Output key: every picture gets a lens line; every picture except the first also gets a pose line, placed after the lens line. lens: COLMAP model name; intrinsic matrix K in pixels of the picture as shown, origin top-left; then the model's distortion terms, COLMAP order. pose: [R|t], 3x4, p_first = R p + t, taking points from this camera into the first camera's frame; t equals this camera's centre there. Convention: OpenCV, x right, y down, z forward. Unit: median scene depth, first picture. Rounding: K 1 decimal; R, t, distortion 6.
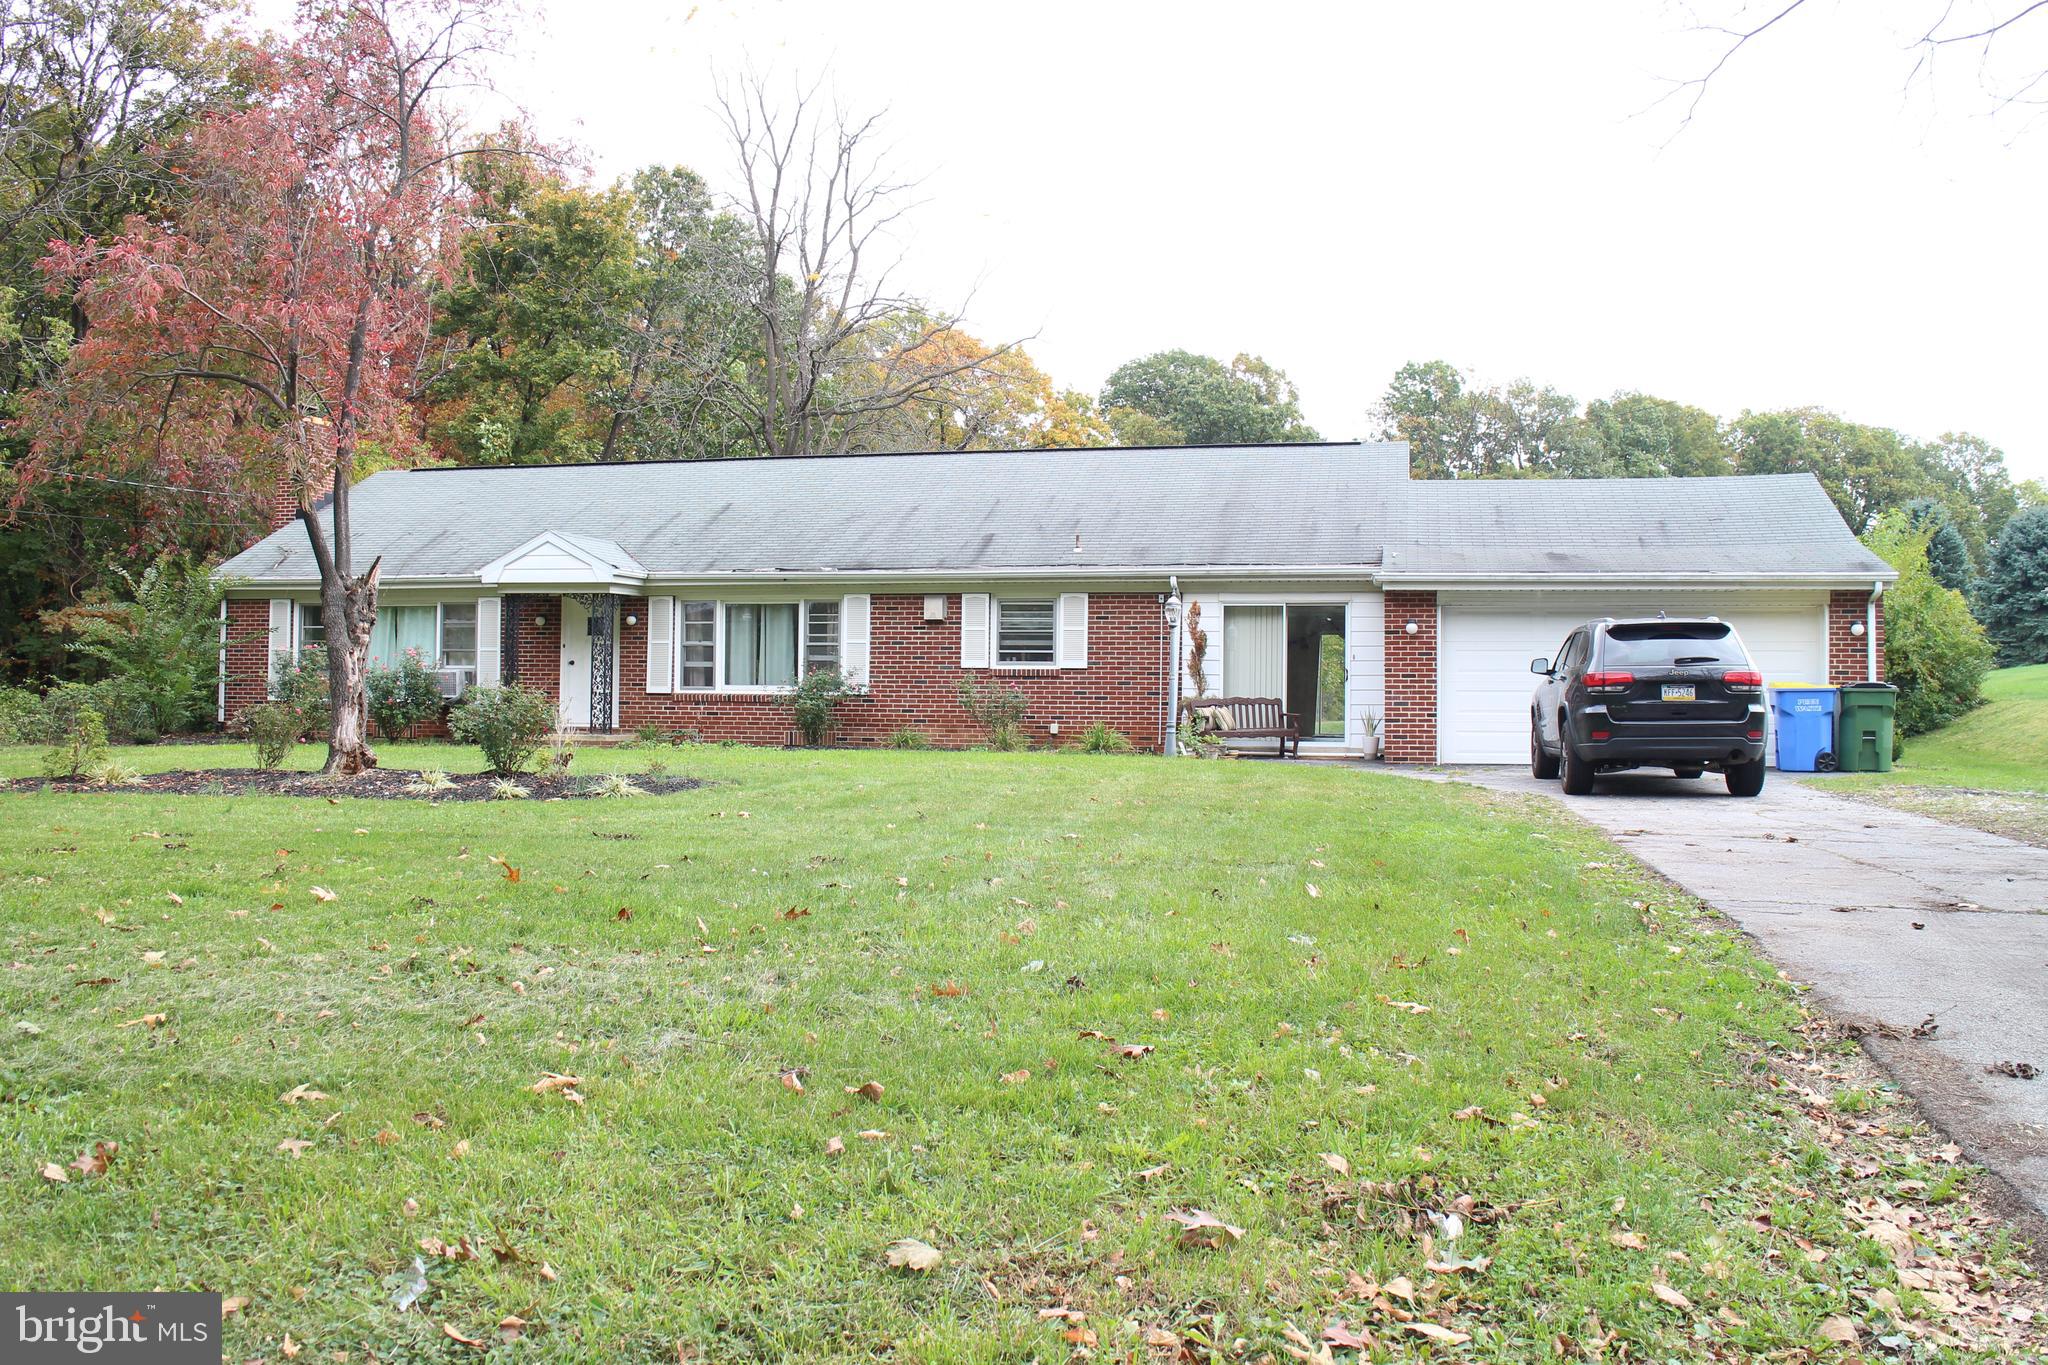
lens RADIAL K [[1693.9, 0, 1031.8], [0, 1693.9, 681.2], [0, 0, 1]] dist [-0.166964, 0.133811]
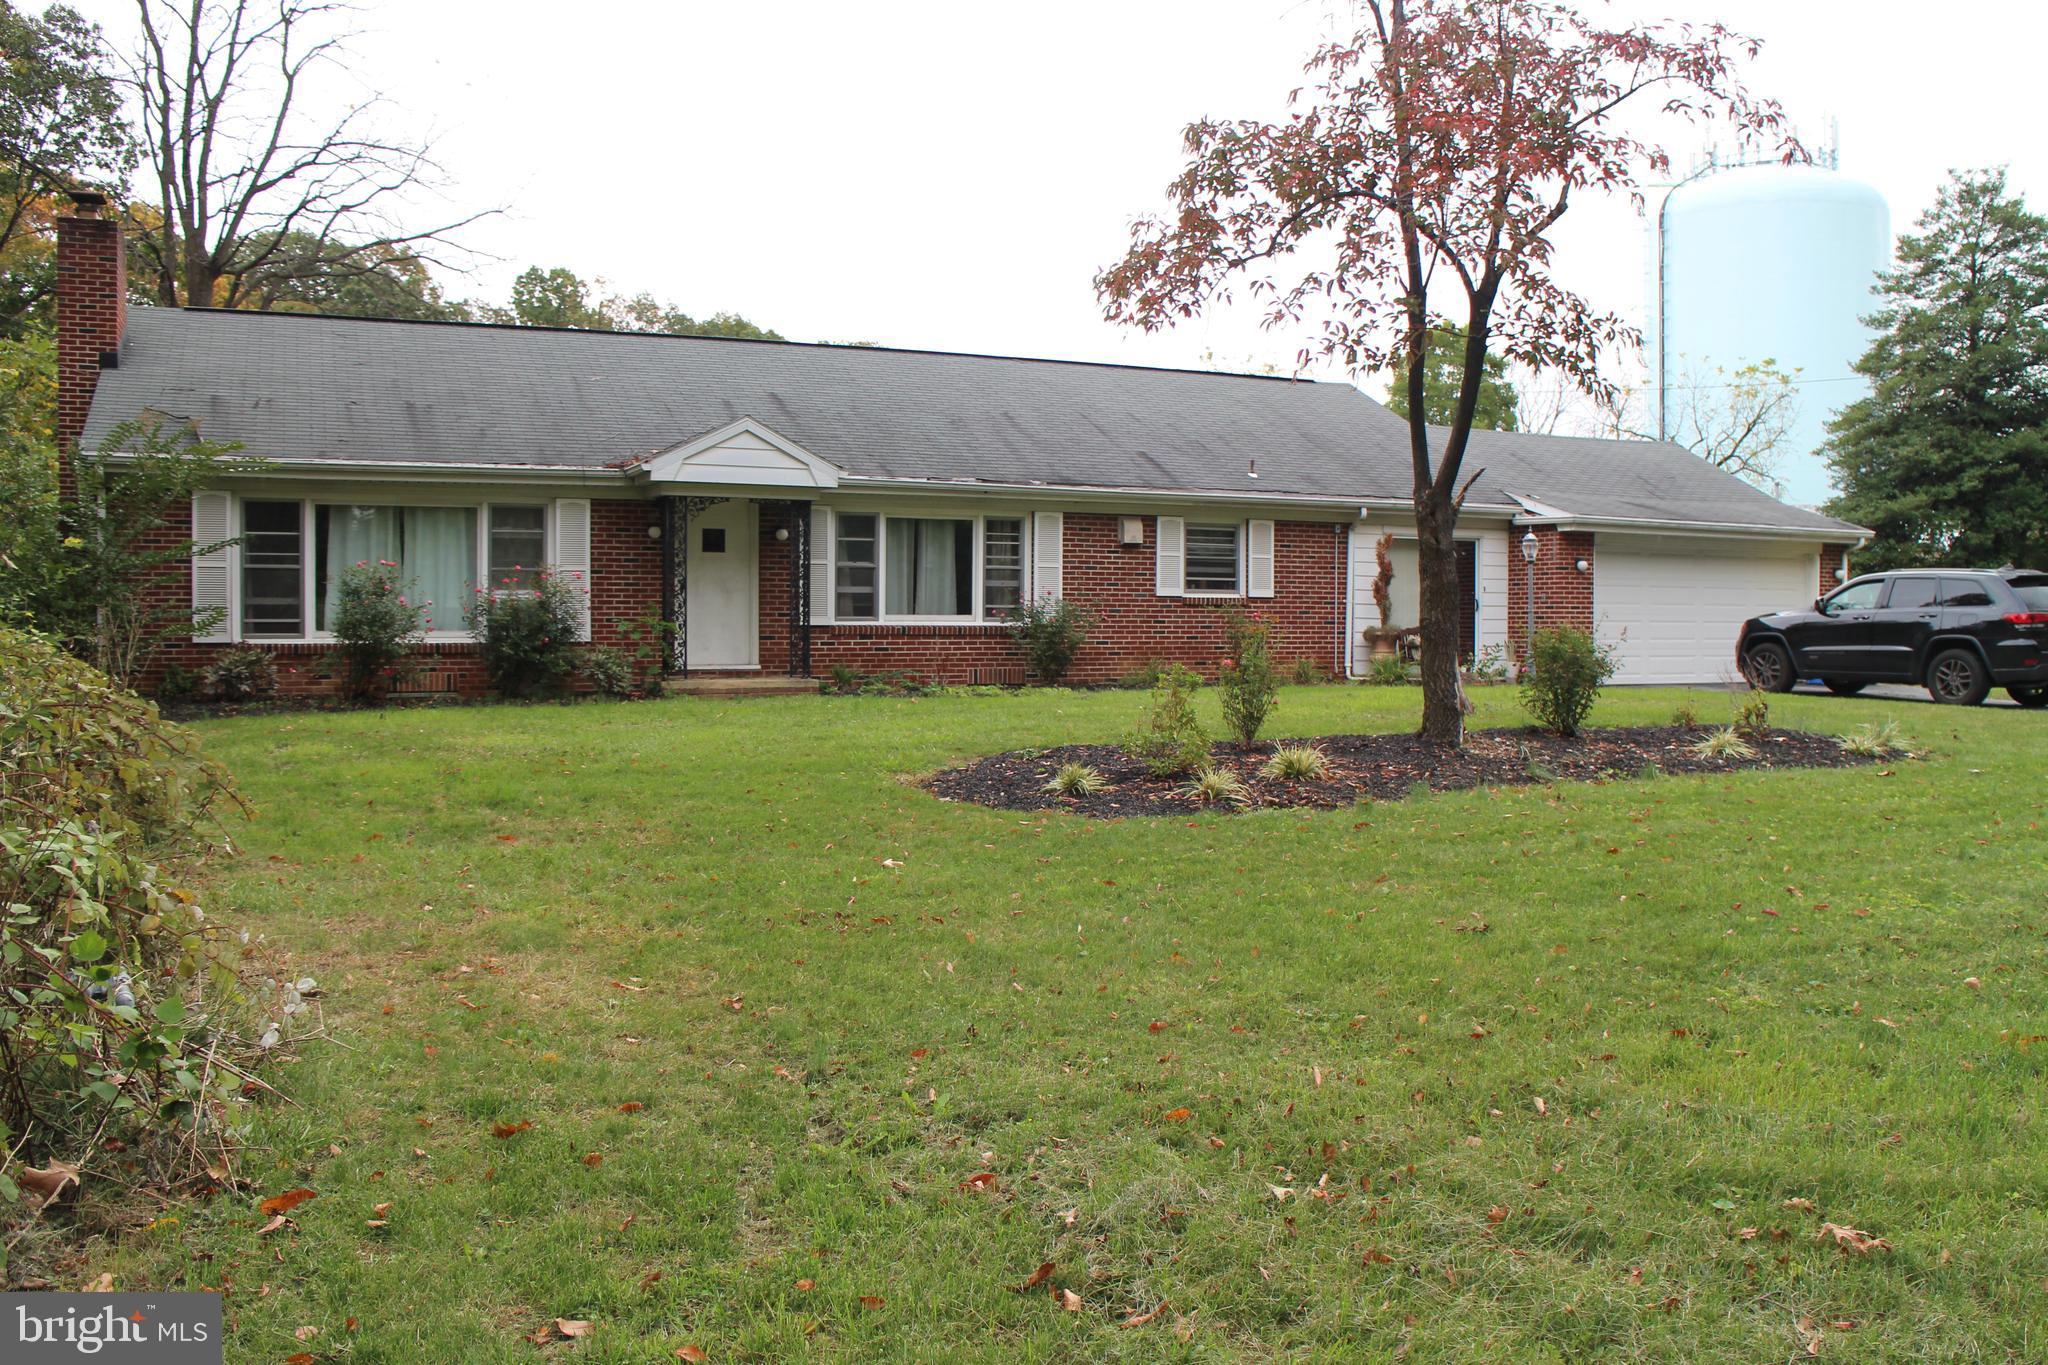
lens RADIAL K [[1693.9, 0, 1028.9], [0, 1693.9, 688.6], [0, 0, 1]] dist [-0.166964, 0.133811]
pose [[0.789345, -0.030597, 0.613186, -0.662090], [-0.003370, 0.998526, 0.054163, -0.007070], [-0.613940, -0.044820, 0.788079, 0.301193]]
